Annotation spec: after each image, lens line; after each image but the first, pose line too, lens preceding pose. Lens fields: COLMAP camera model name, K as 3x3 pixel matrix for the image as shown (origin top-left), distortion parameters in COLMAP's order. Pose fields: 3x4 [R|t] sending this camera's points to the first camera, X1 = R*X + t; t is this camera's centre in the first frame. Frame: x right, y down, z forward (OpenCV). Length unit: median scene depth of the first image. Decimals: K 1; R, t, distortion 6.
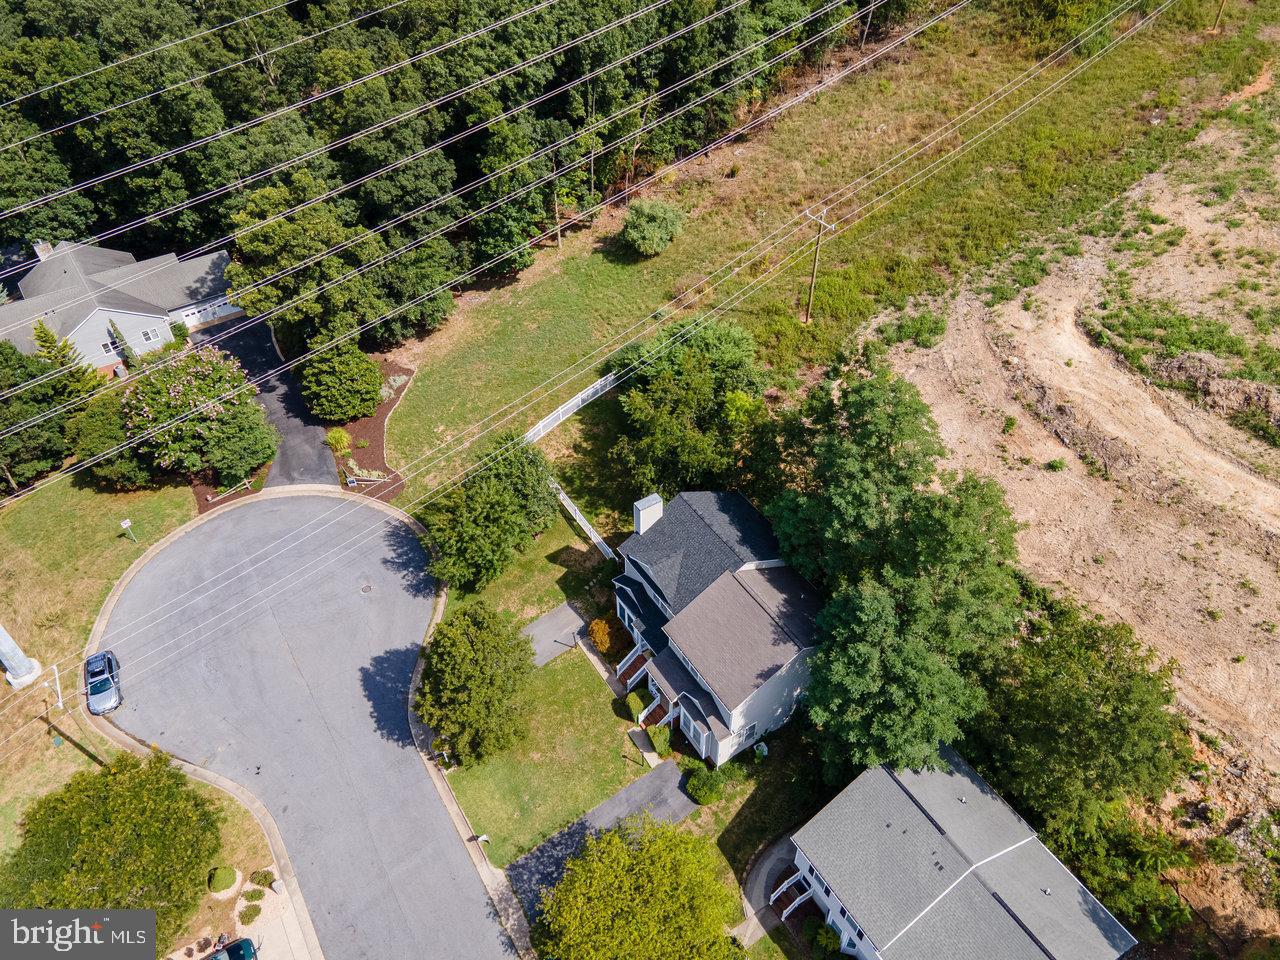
lens RADIAL K [[938.3, 0, 644.8], [0, 938.3, 473.8], [0, 0, 1]] dist [0.035741, 0.002902]
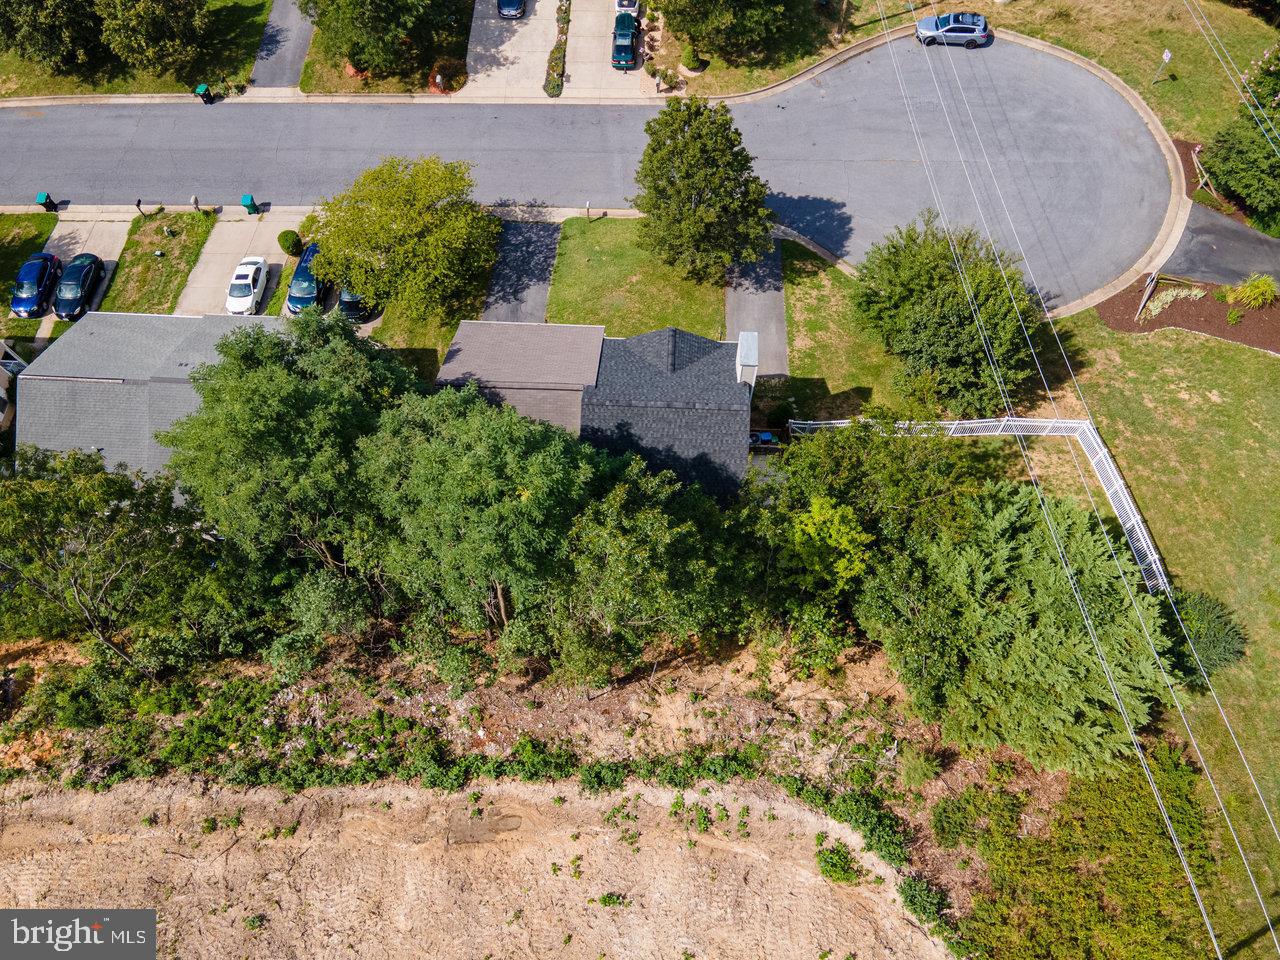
lens RADIAL K [[938.3, 0, 644.8], [0, 938.3, 473.8], [0, 0, 1]] dist [0.035741, 0.002902]
pose [[-0.578417, 0.738973, -0.345475, 0.307794], [-0.547737, -0.037993, 0.835788, -0.442814], [0.604499, 0.672663, 0.426739, 0.641756]]
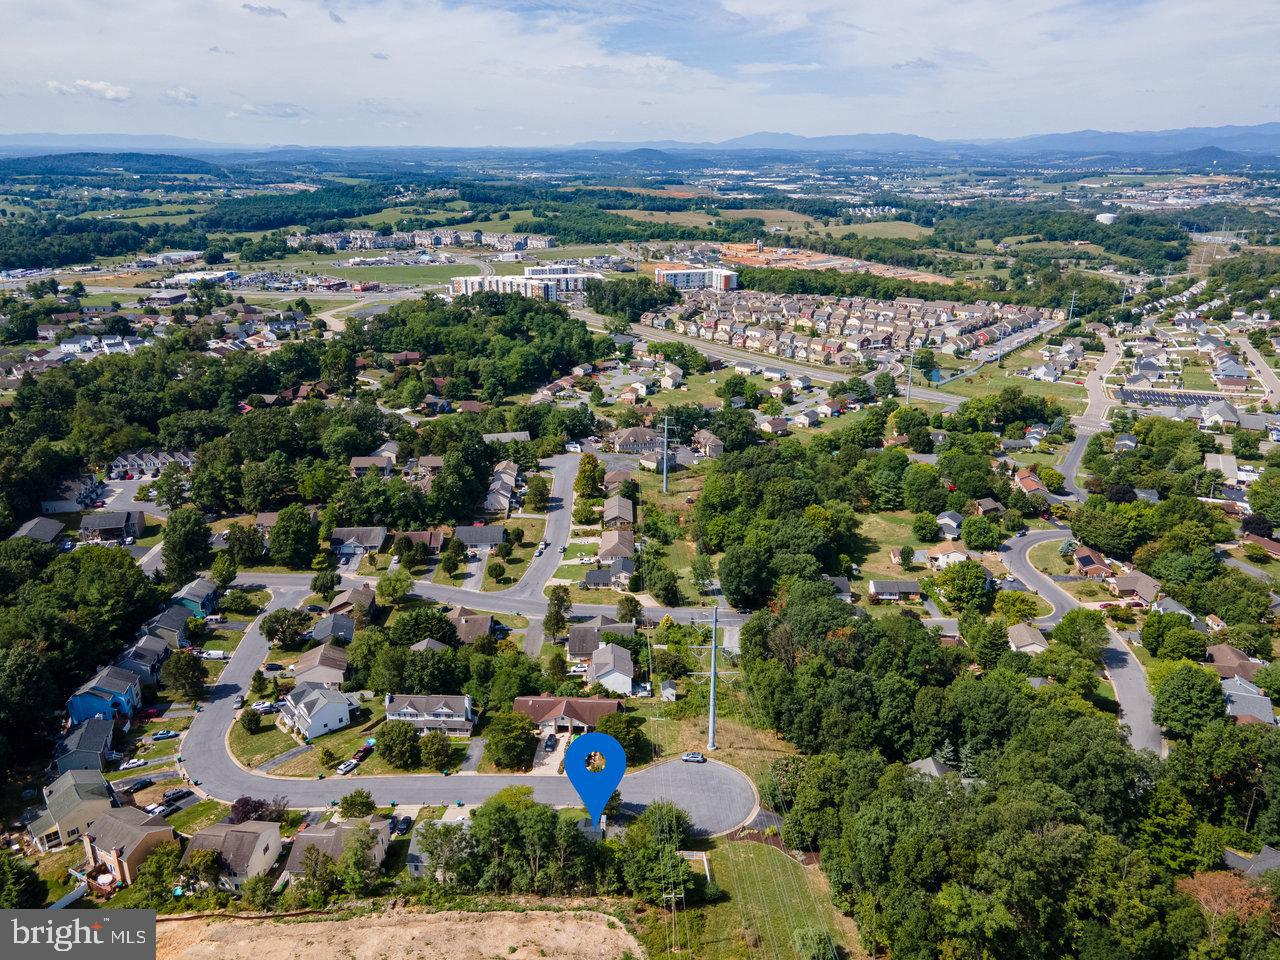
lens RADIAL K [[938.3, 0, 644.8], [0, 938.3, 473.8], [0, 0, 1]] dist [0.035741, 0.002902]
pose [[-0.594070, 0.266916, -0.758839, 1.523253], [-0.545163, 0.560073, 0.623791, -2.015481], [0.591505, 0.784267, -0.187209, 0.707529]]
